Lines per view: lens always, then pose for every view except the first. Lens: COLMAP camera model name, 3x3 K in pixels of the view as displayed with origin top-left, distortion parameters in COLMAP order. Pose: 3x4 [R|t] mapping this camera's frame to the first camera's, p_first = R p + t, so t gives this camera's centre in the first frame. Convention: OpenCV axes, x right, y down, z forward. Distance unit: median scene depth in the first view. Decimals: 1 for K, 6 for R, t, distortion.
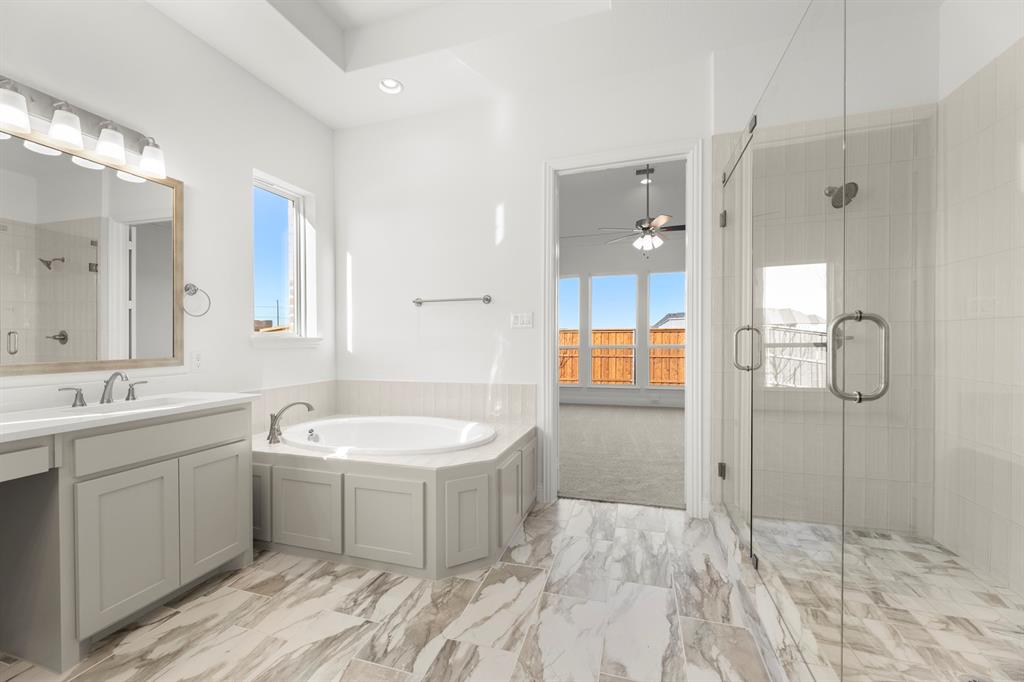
lens RADIAL K [[416.5, 0, 506.2], [0, 416.5, 342.8], [0, 0, 1]] dist [-0.002311, -0.000095]
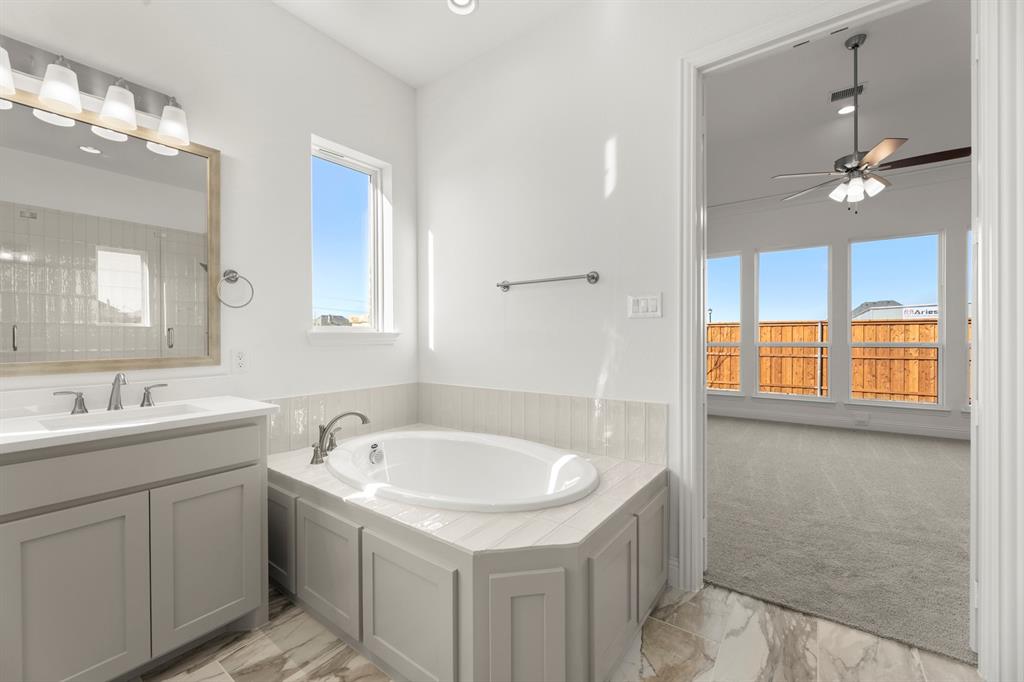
lens RADIAL K [[416.5, 0, 507.7], [0, 416.5, 333.8], [0, 0, 1]] dist [-0.002311, -0.000095]
pose [[0.944529, 0.000019, -0.328429, 0.064317], [-0.003136, 0.999955, -0.008958, -0.004107], [0.328414, 0.009491, 0.944486, 0.390629]]
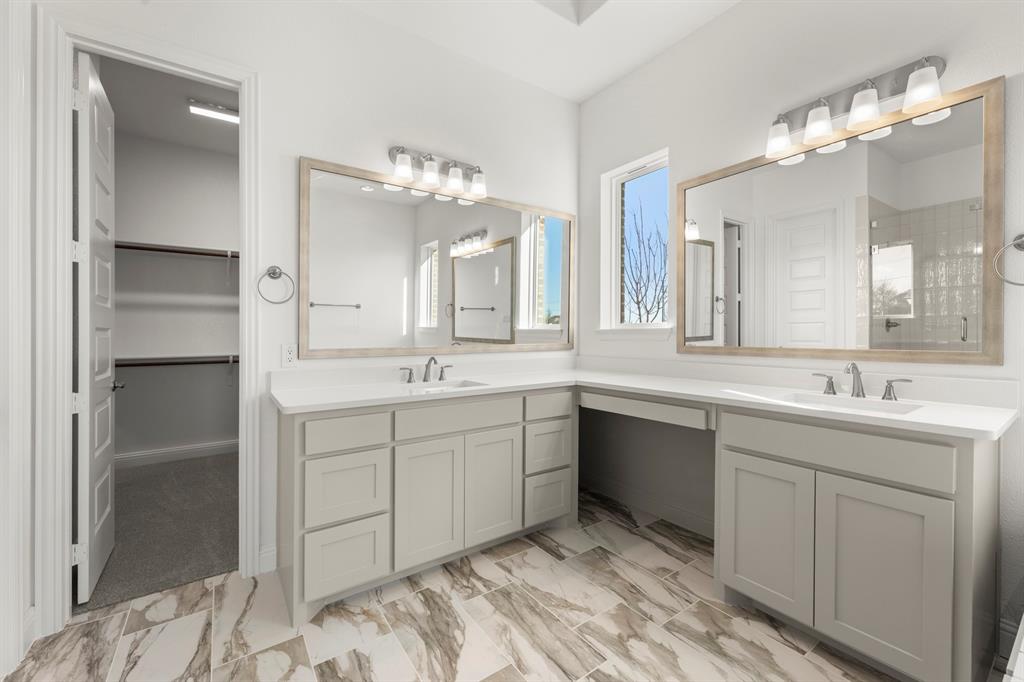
lens RADIAL K [[416.5, 0, 503.1], [0, 416.5, 319.7], [0, 0, 1]] dist [-0.002311, -0.000095]
pose [[-0.617539, -0.011248, -0.786460, 0.193508], [0.005299, 0.999816, -0.018461, -0.008655], [0.786522, -0.015568, -0.617365, 0.809938]]
